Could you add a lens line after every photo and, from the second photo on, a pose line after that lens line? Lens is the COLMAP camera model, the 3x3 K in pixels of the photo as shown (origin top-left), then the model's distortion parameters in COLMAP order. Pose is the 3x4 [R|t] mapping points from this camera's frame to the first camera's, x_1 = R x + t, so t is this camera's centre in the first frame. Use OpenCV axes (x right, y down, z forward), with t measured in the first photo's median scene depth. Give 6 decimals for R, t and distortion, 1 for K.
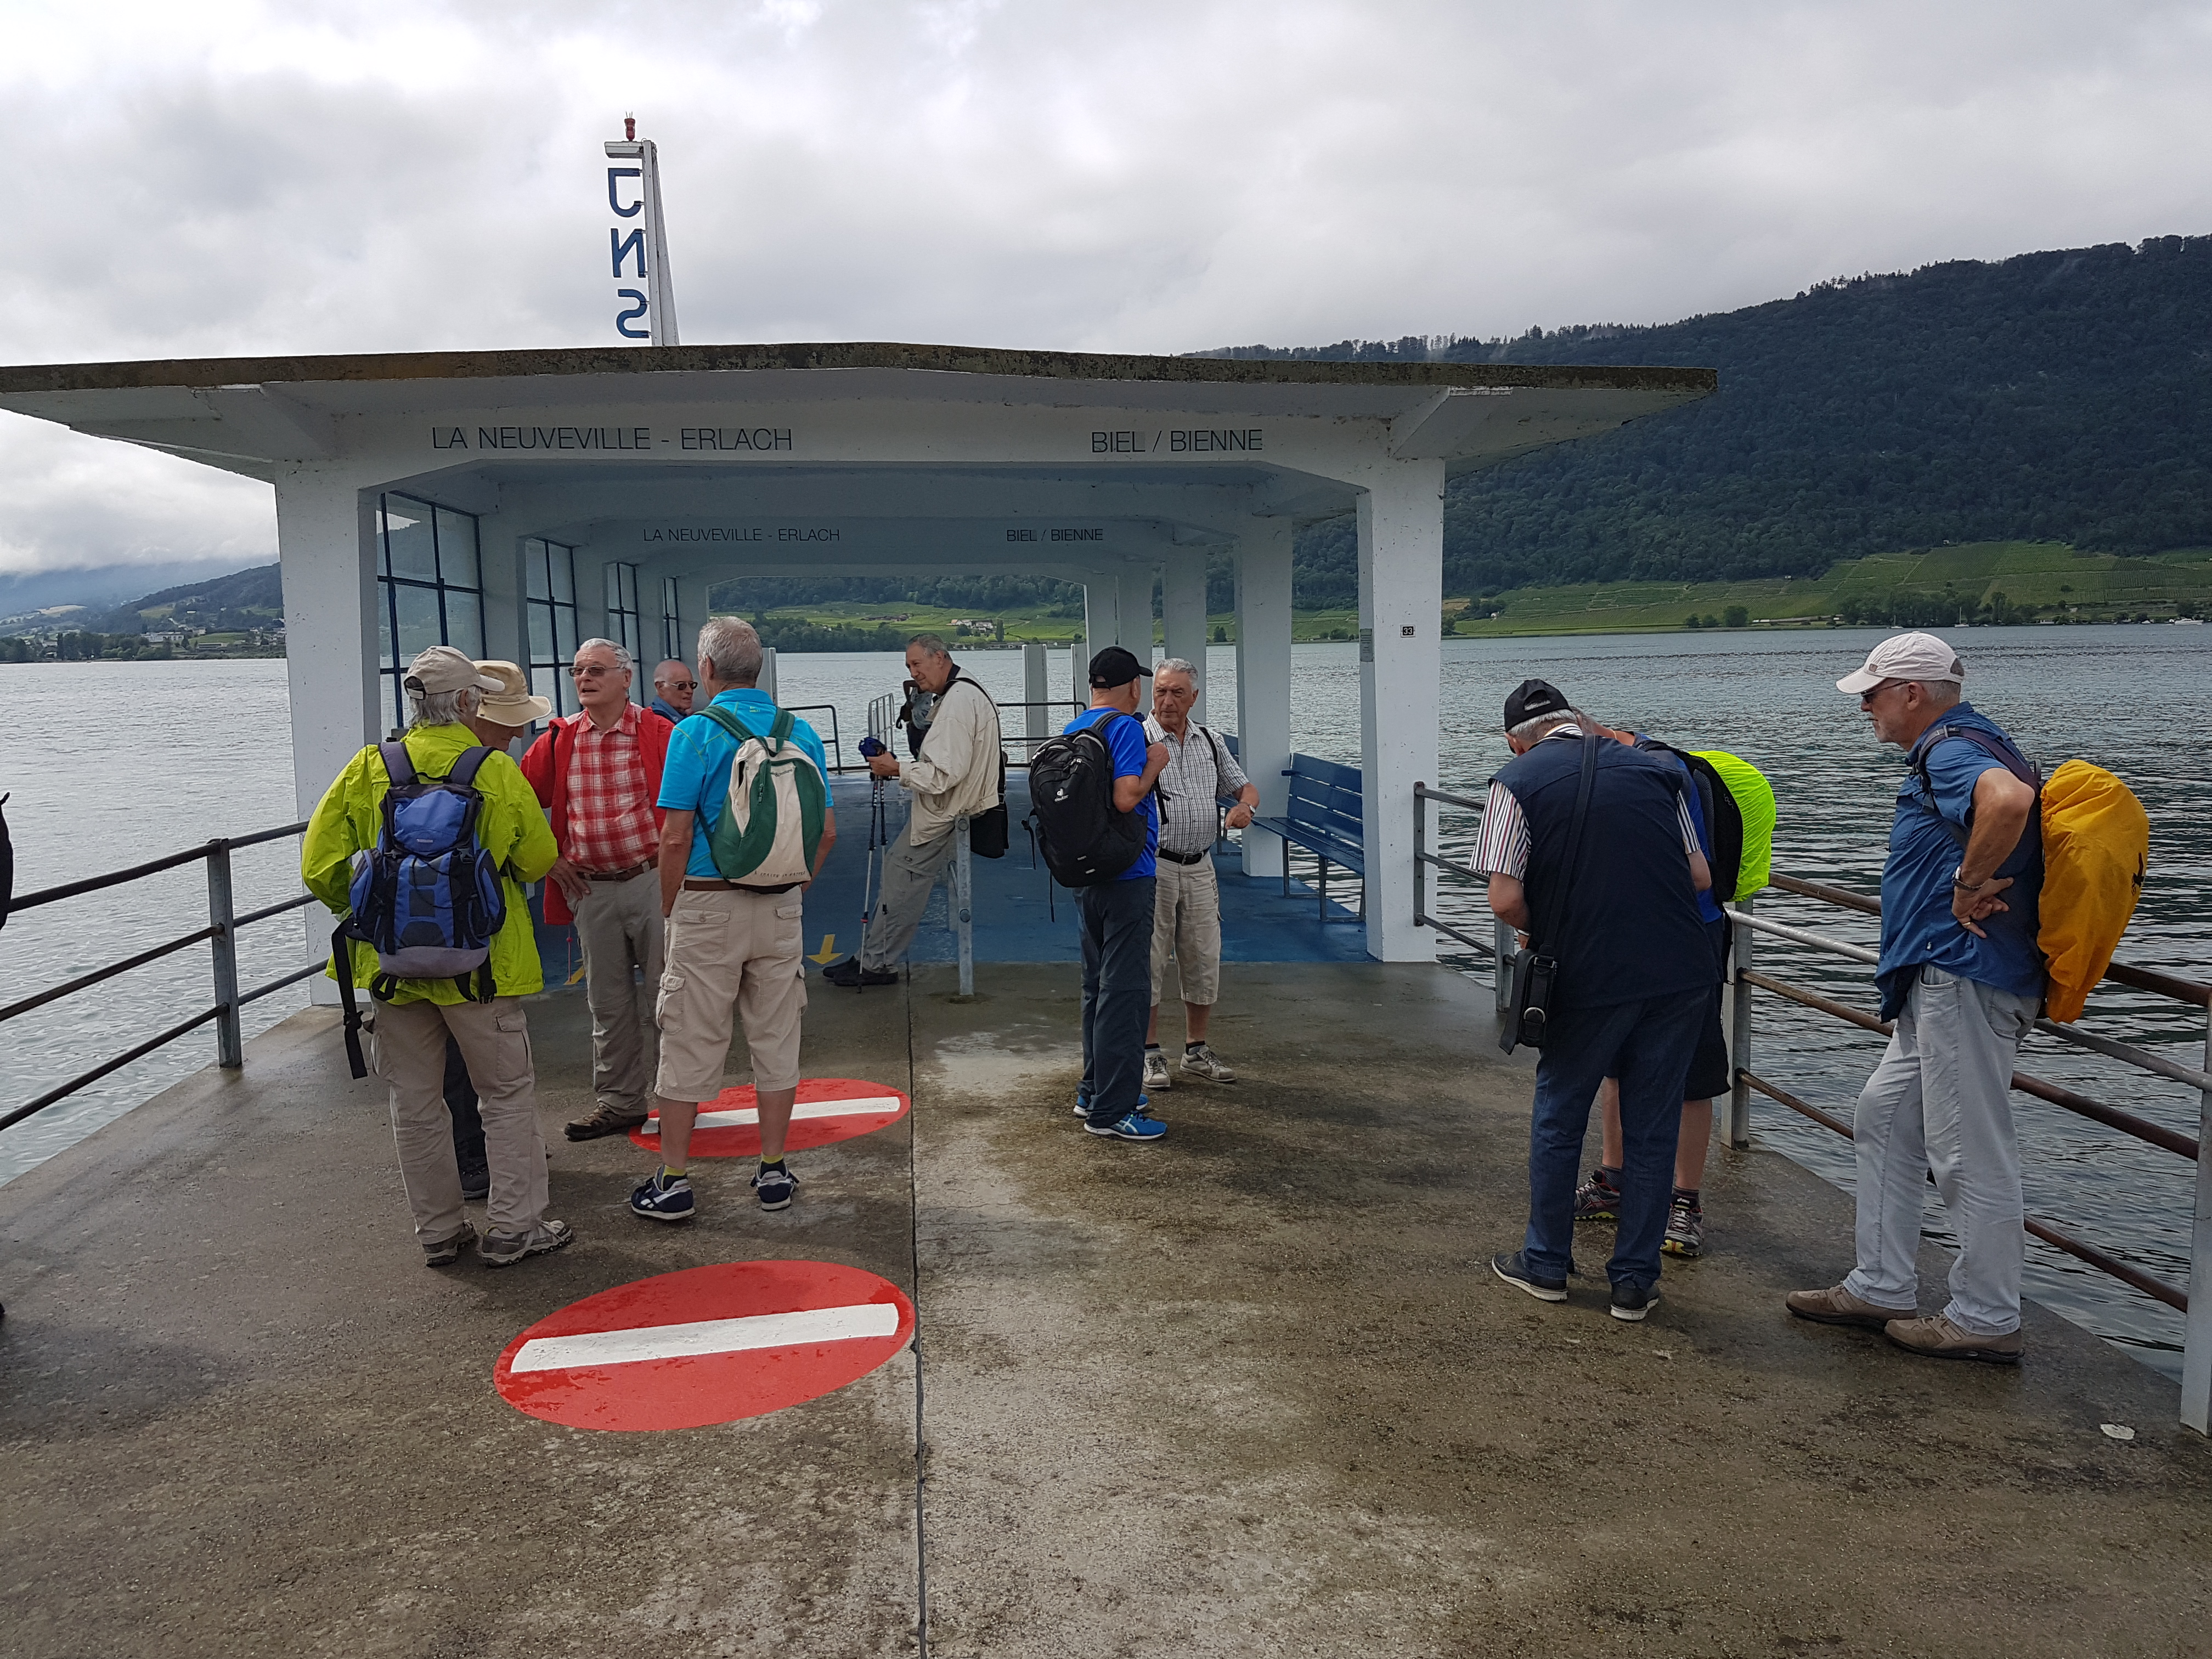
lens RADIAL K [[1692.3, 0, 1123.1], [0, 1692.3, 764.6], [0, 0, 1]] dist [0.069588, -0.085281]
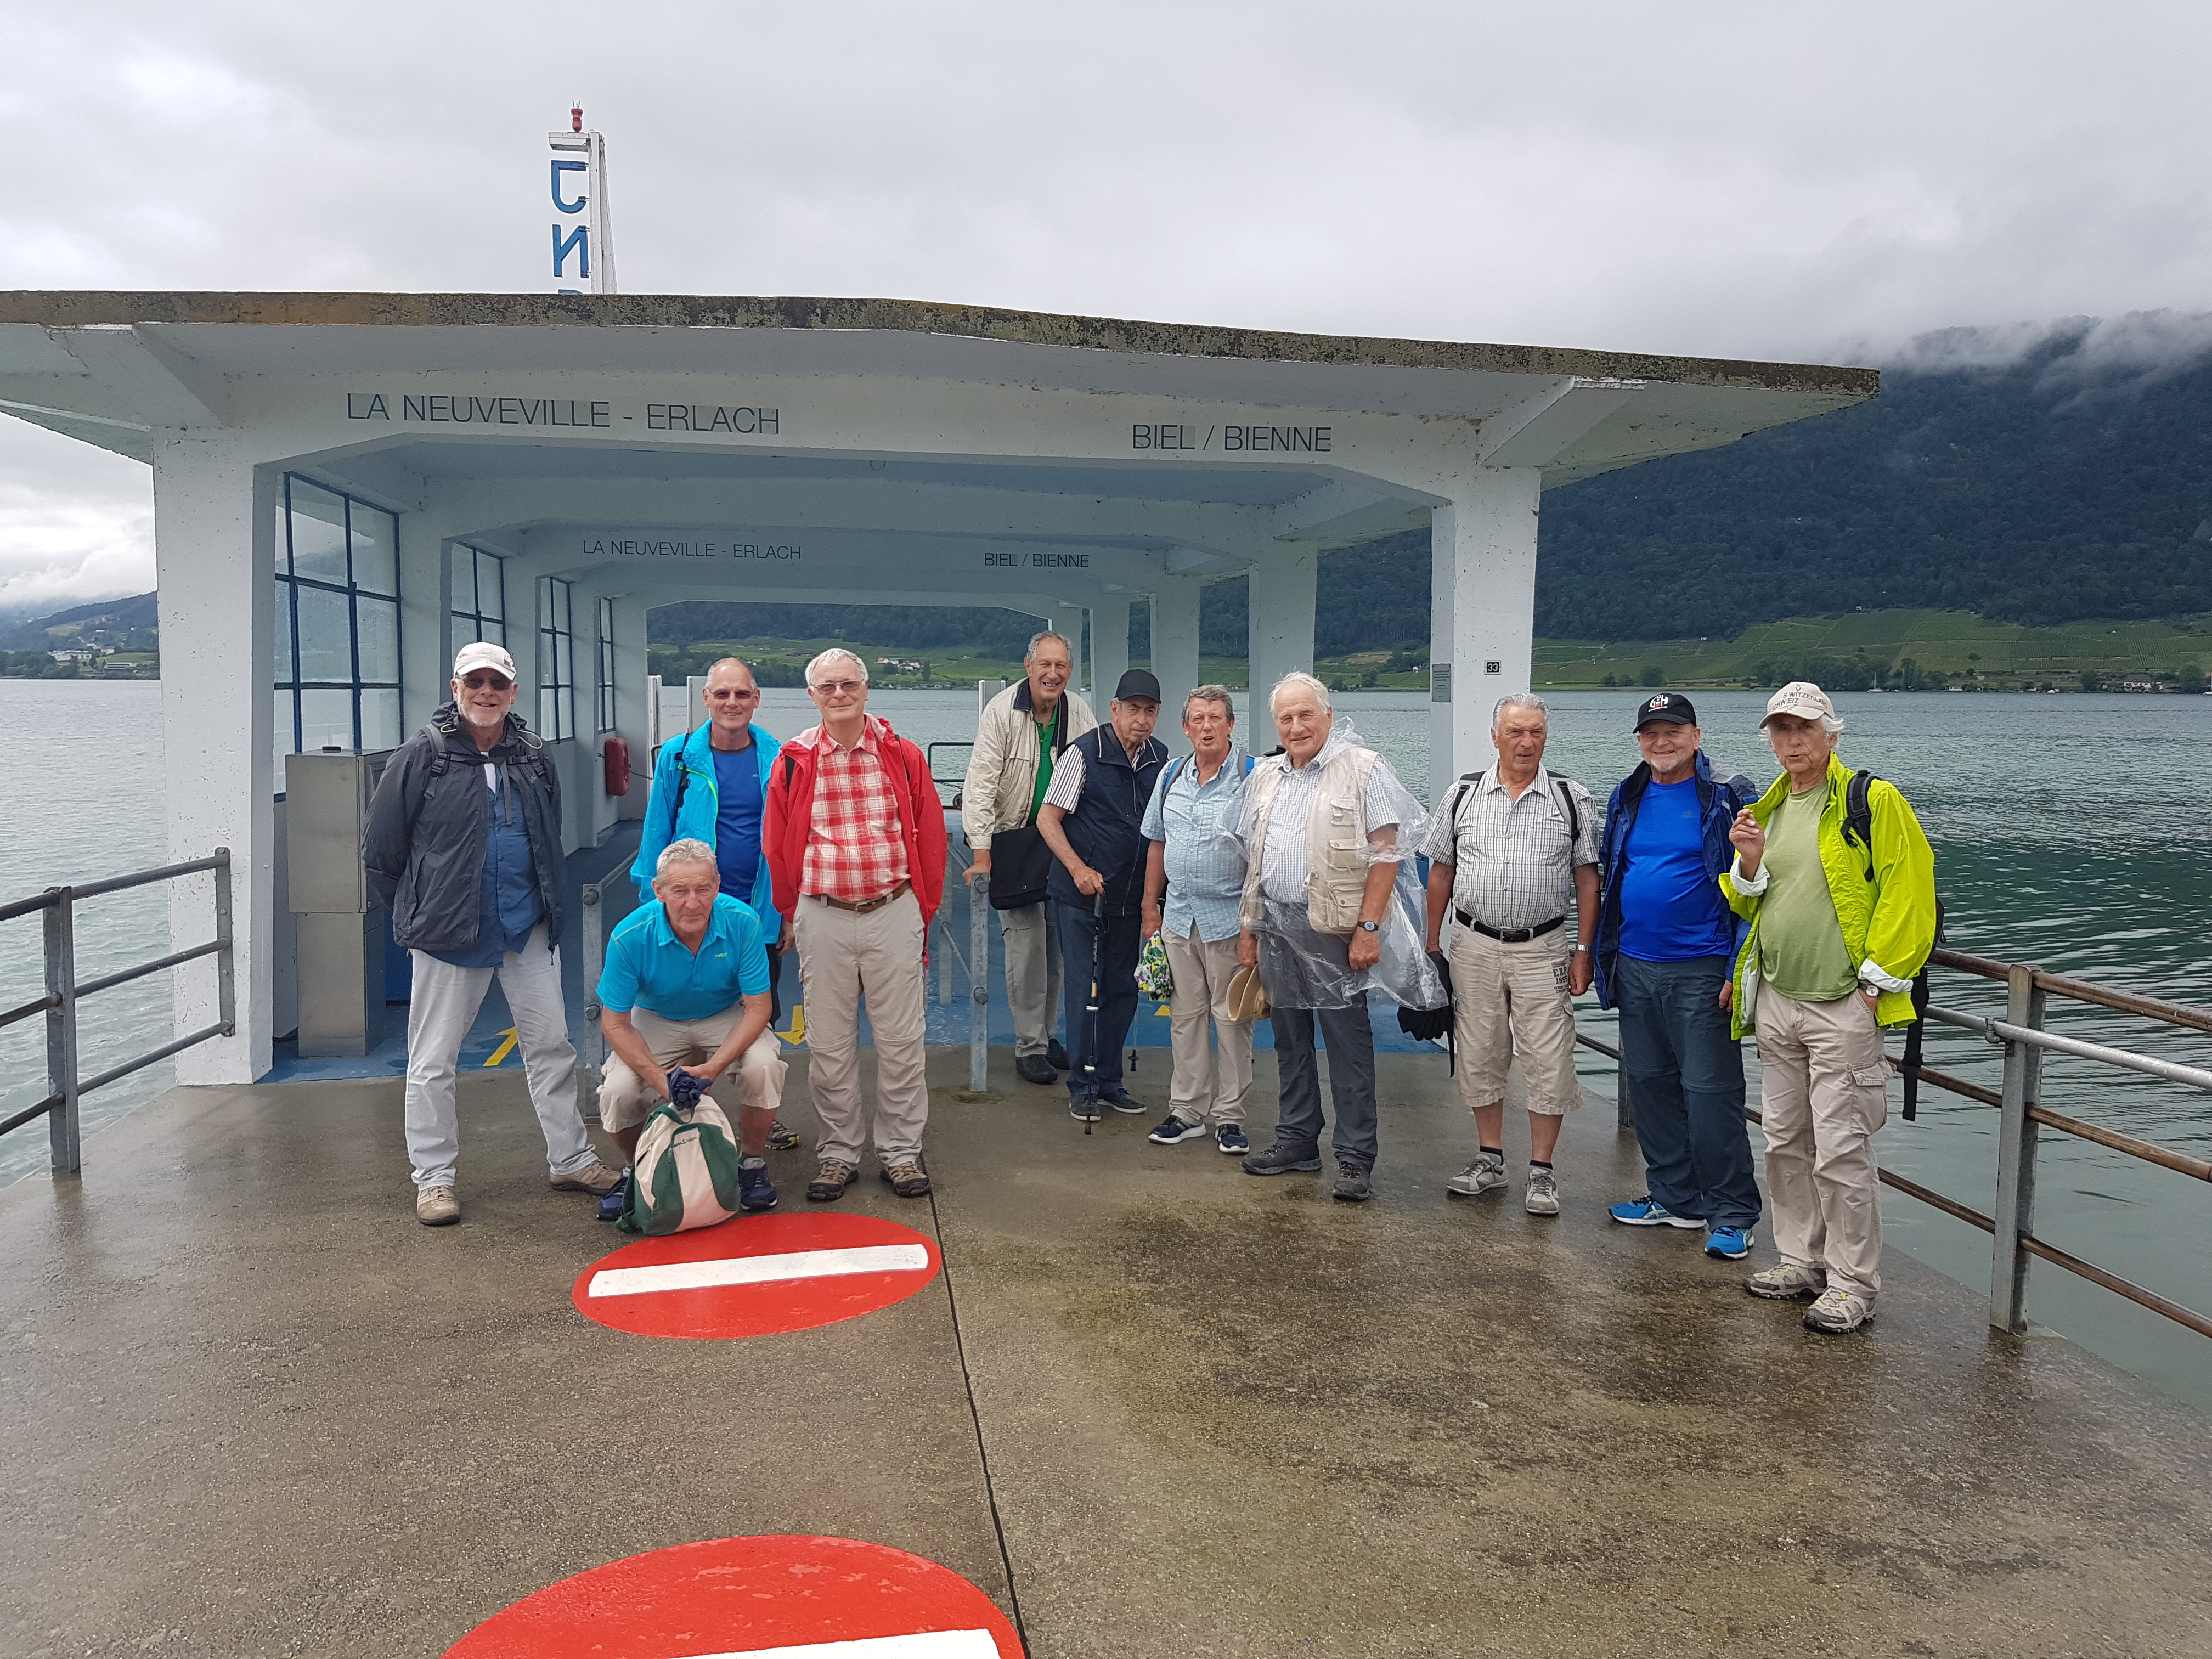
lens RADIAL K [[1681.3, 0, 1103.4], [0, 1681.3, 788.8], [0, 0, 1]] dist [0.022716, -0.005288]
pose [[0.999063, 0.022867, 0.036743, -0.026249], [-0.022448, 0.999678, -0.011791, -0.001636], [-0.037001, 0.010955, 0.999255, 0.070880]]
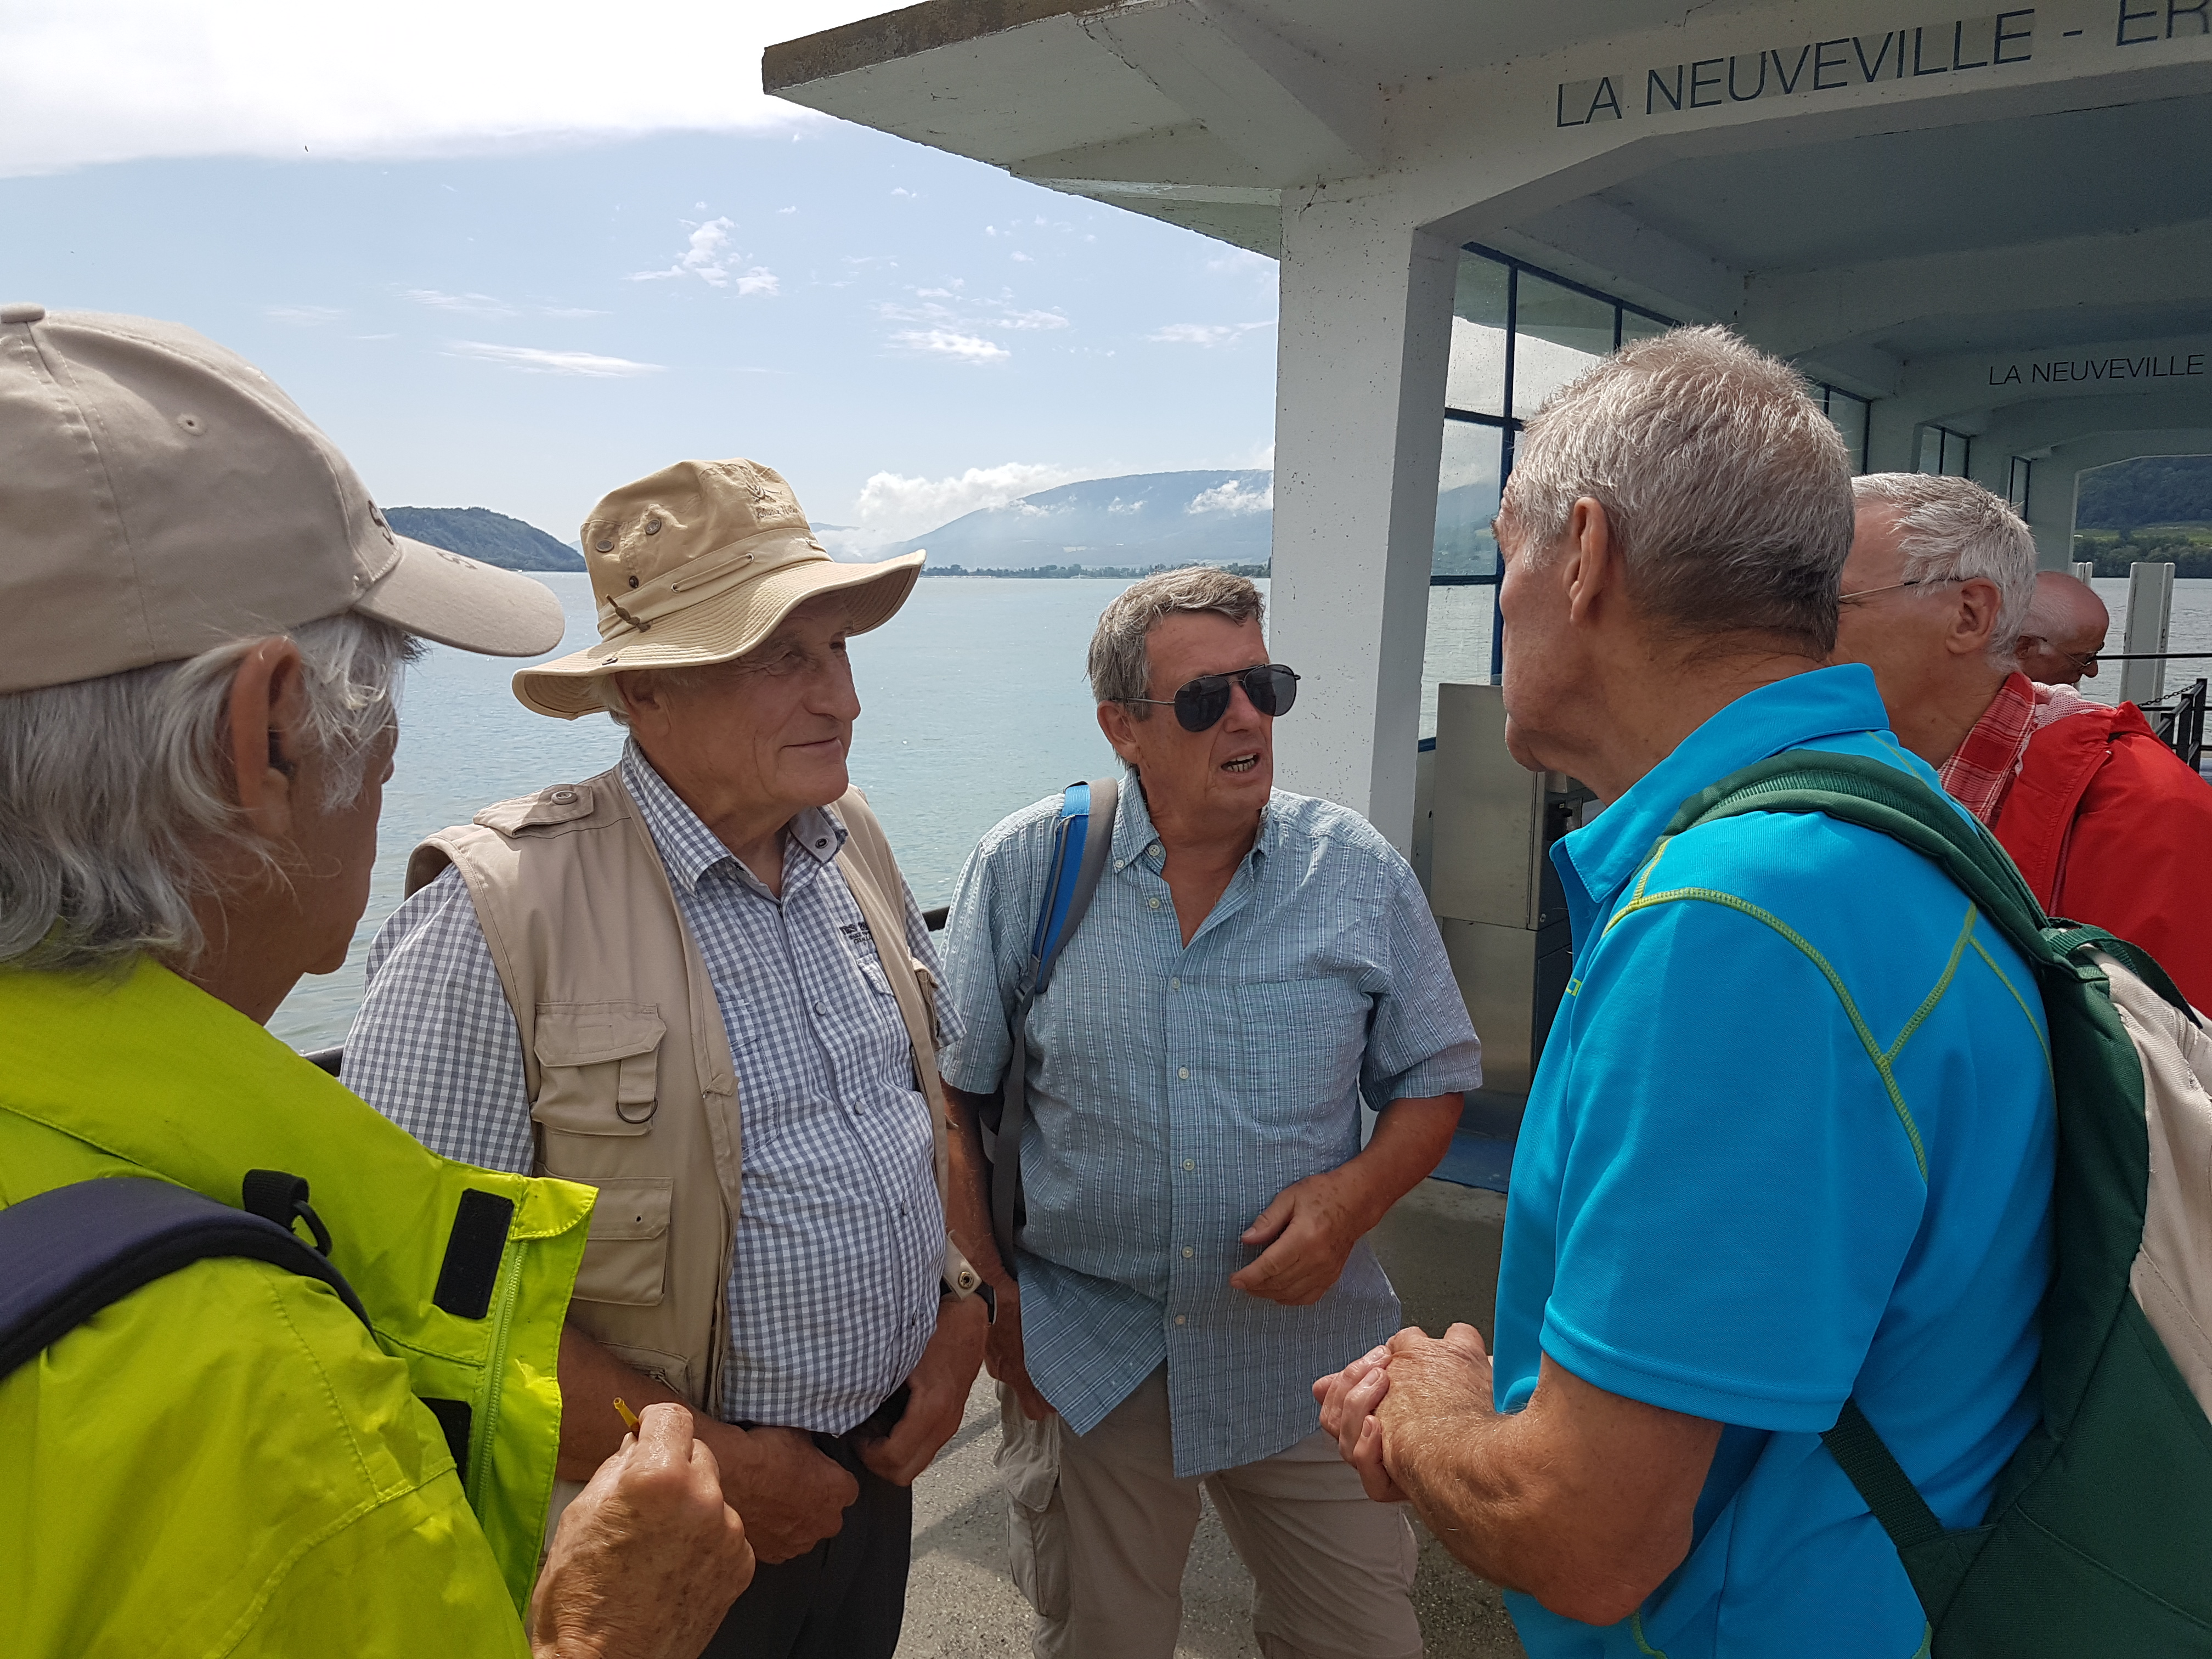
lens RADIAL K [[1692.3, 0, 1123.1], [0, 1692.3, 764.6], [0, 0, 1]] dist [0.069588, -0.085281]
pose [[0.742687, 0.091444, -0.663366, -0.062592], [-0.060903, 0.995751, 0.069076, -0.011515], [0.666863, -0.010901, 0.745100, 0.226377]]
